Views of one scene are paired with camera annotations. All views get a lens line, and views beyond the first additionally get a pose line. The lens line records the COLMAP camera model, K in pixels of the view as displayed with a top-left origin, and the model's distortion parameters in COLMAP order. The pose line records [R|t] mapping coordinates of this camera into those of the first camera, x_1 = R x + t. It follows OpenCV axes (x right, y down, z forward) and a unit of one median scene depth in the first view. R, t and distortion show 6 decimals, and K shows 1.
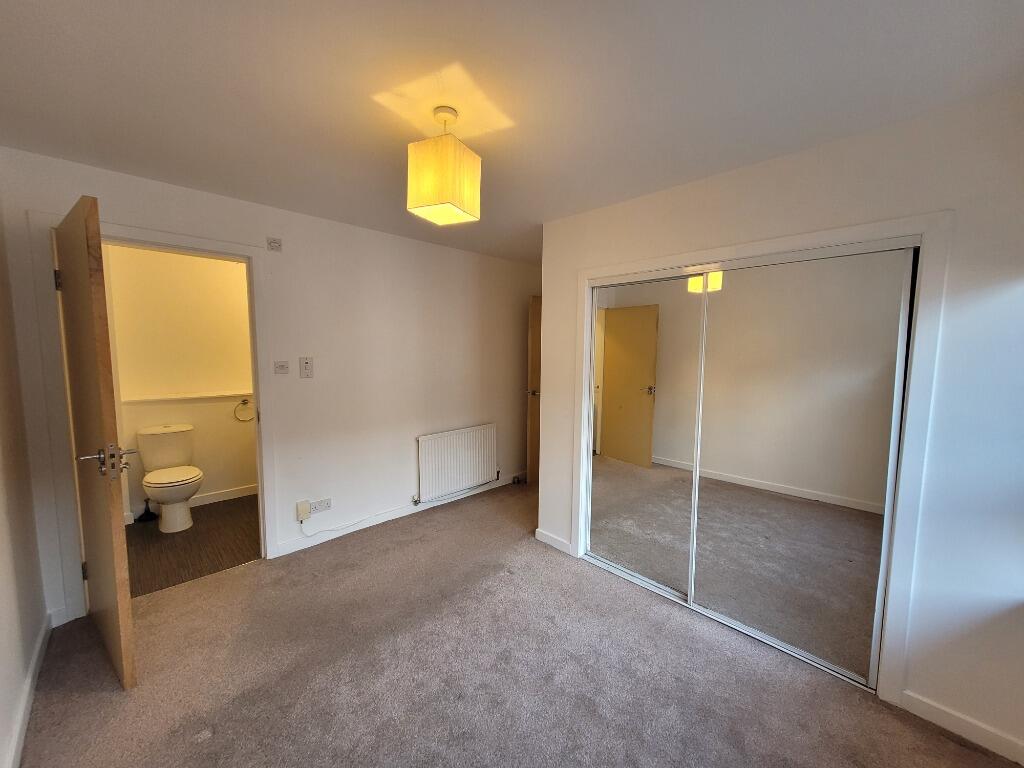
lens RADIAL K [[406.1, 0, 518.3], [0, 406.1, 383.8], [0, 0, 1]] dist [0.011119, -0.000433]
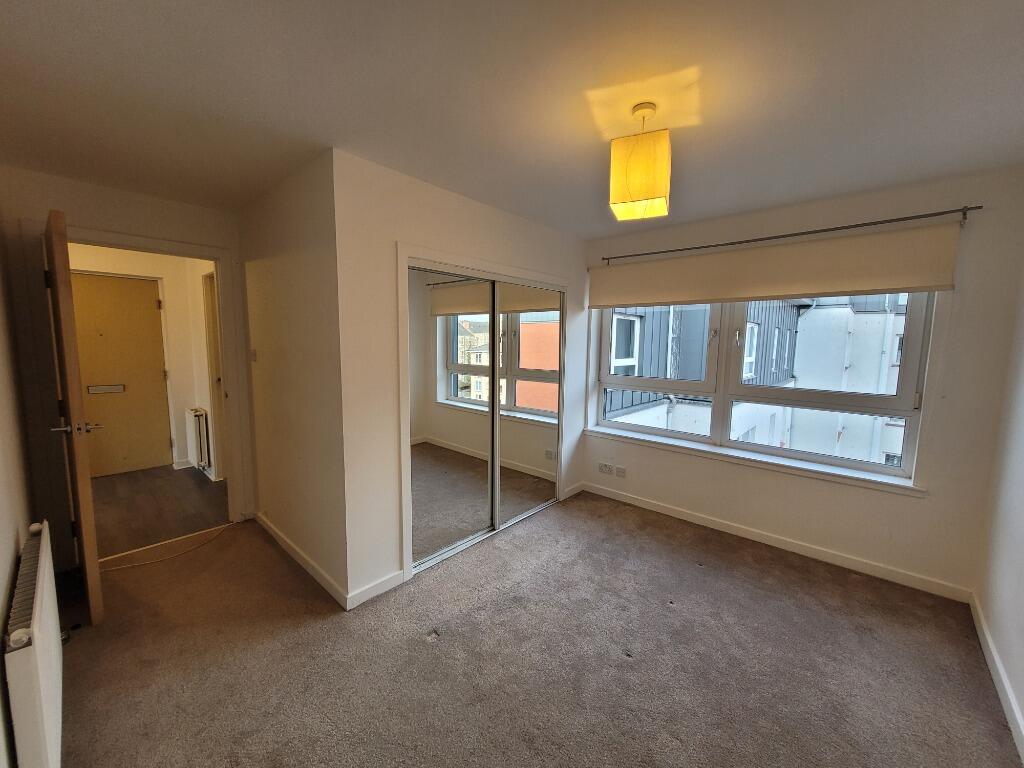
lens RADIAL K [[406.1, 0, 518.3], [0, 406.1, 383.8], [0, 0, 1]] dist [0.011119, -0.000433]
pose [[-0.076180, -0.125493, 0.989165, -0.815288], [0.072512, 0.988724, 0.131021, -0.098223], [-0.994454, 0.081708, -0.066221, 0.945317]]
